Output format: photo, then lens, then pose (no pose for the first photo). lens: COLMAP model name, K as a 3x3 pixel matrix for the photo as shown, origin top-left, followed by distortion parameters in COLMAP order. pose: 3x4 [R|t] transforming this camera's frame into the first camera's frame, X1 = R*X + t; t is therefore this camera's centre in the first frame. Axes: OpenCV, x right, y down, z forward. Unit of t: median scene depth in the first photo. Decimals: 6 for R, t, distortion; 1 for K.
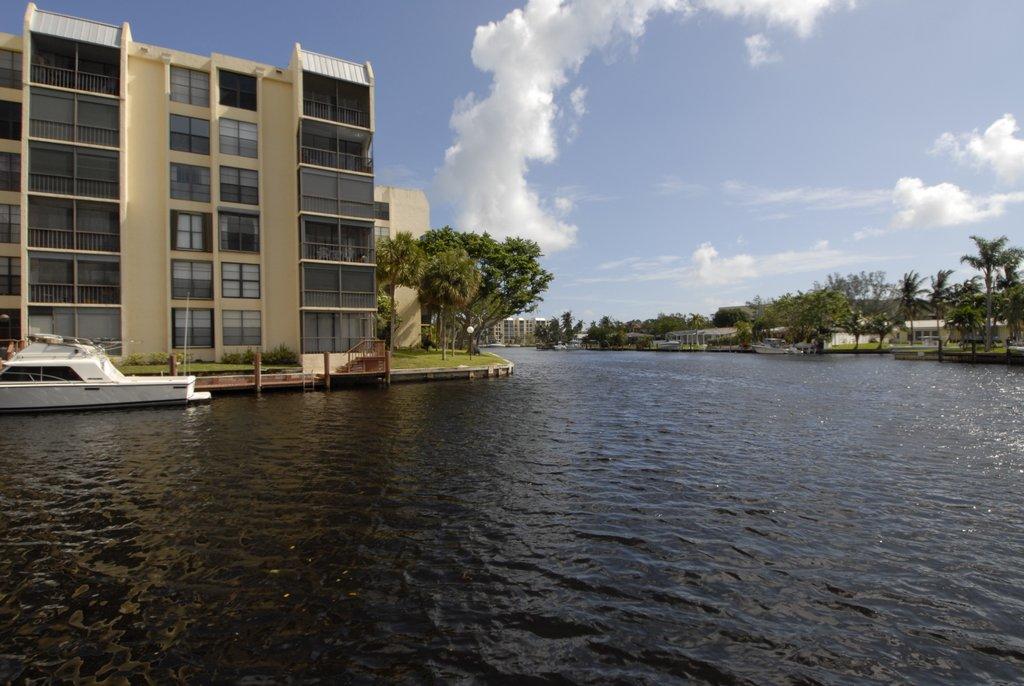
lens RADIAL K [[526.1, 0, 512.0], [0, 526.1, 343.0], [0, 0, 1]] dist [0.049324, -0.053531]
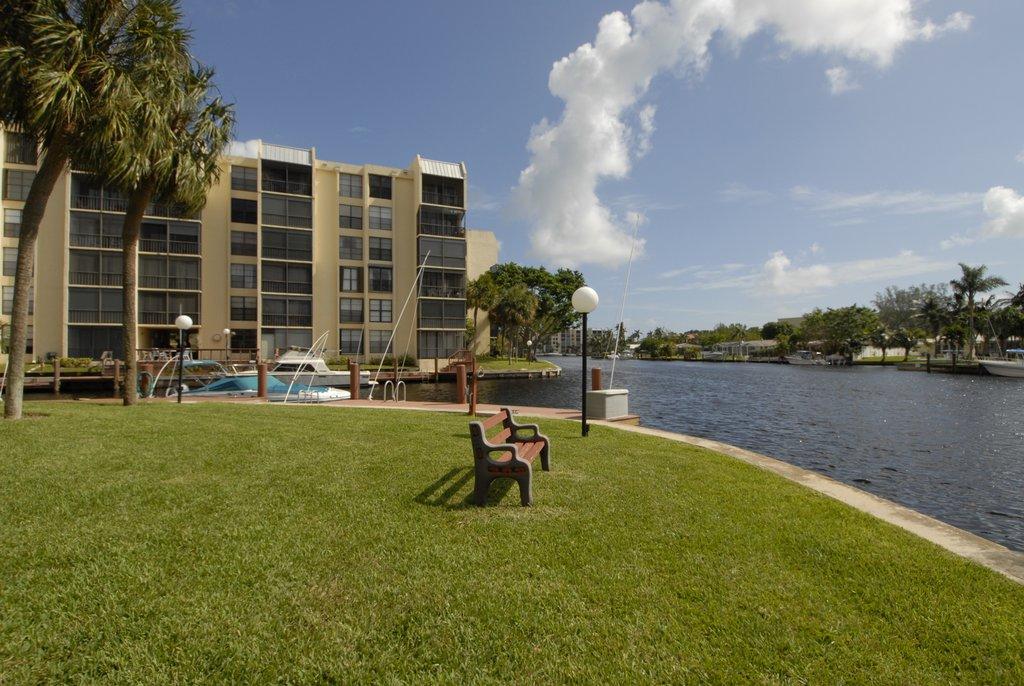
lens RADIAL K [[526.1, 0, 512.0], [0, 526.1, 343.0], [0, 0, 1]] dist [0.049324, -0.053531]
pose [[0.993923, 0.007589, -0.109816, 0.027585], [-0.009416, 0.999826, -0.016121, -0.002843], [0.109675, 0.017057, 0.993821, -0.384974]]
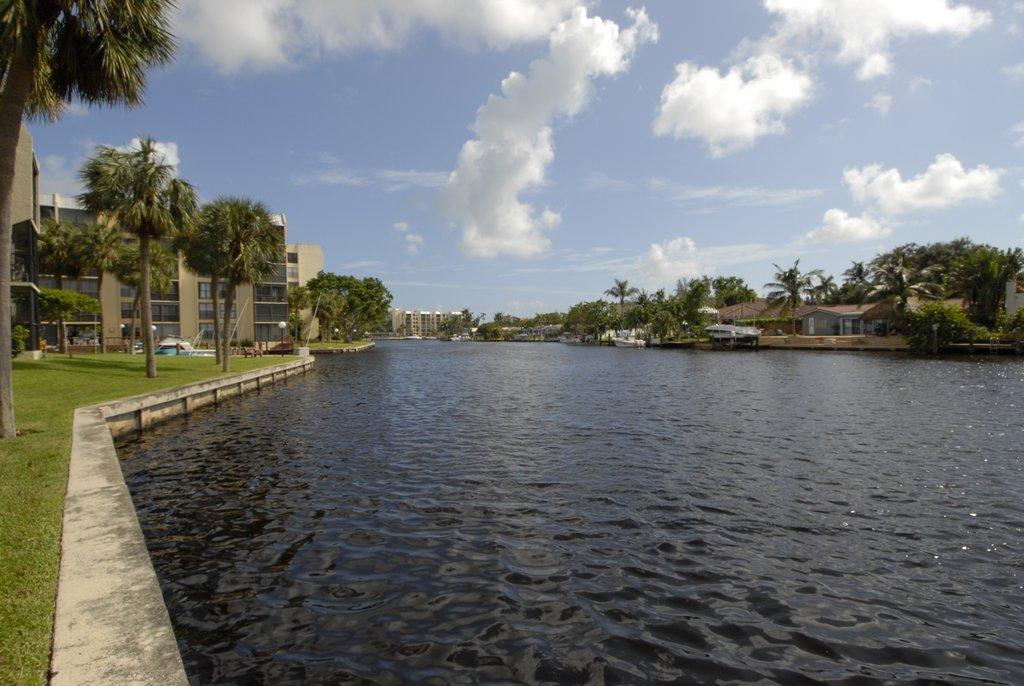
lens RADIAL K [[553.7, 0, 512.0], [0, 553.7, 343.0], [0, 0, 1]] dist [0.003420, 0.000463]
pose [[0.993488, -0.004838, 0.113836, 0.376478], [0.003196, 0.999888, 0.014605, -0.006236], [-0.113894, -0.014146, 0.993392, -1.297468]]
